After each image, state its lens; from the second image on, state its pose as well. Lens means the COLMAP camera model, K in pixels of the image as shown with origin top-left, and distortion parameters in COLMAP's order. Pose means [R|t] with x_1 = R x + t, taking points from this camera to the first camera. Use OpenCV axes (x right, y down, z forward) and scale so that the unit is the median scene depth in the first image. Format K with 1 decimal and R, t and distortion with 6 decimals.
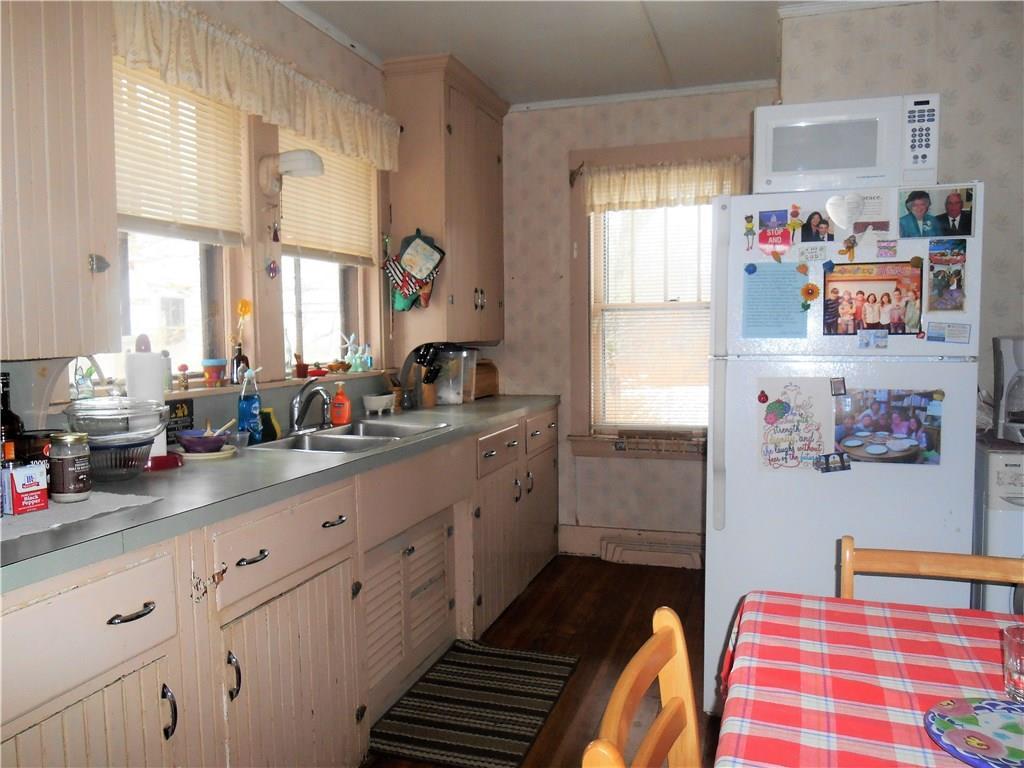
lens RADIAL K [[787.0, 0, 512.0], [0, 787.0, 384.0], [0, 0, 1]] dist [-0.026201, 0.005253]
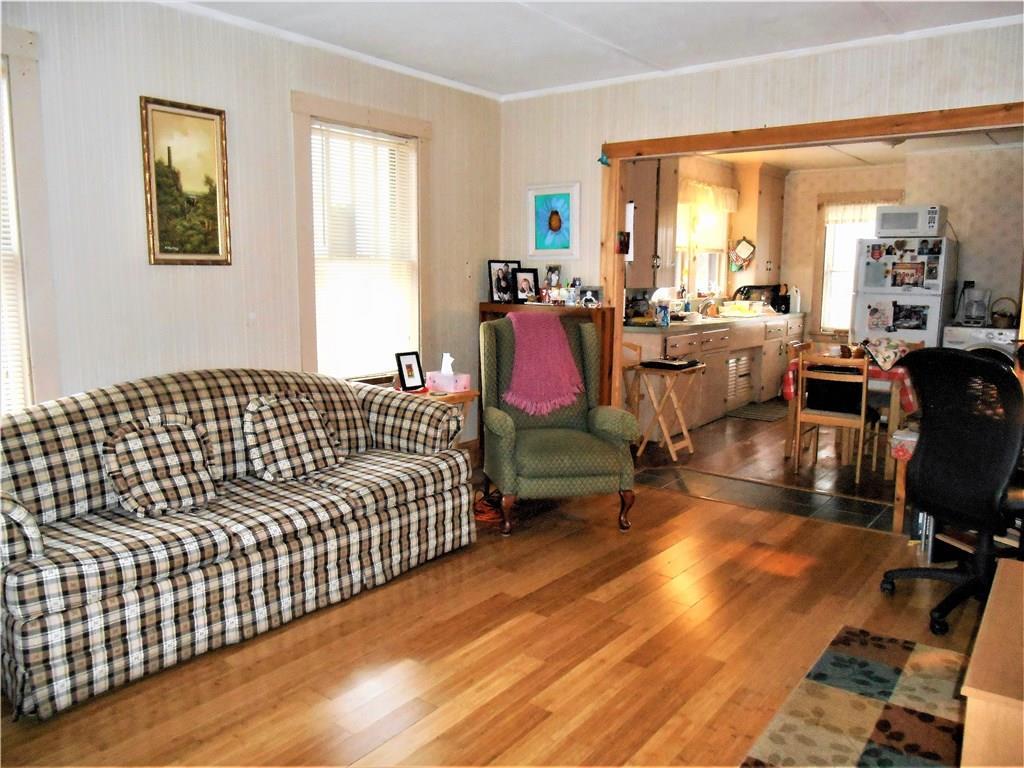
lens RADIAL K [[787.0, 0, 512.0], [0, 787.0, 384.0], [0, 0, 1]] dist [-0.026201, 0.005253]
pose [[0.944034, 0.059190, -0.324495, 0.019240], [-0.033861, 0.995961, 0.083161, 0.107909], [0.328106, -0.067519, 0.942225, -2.287321]]
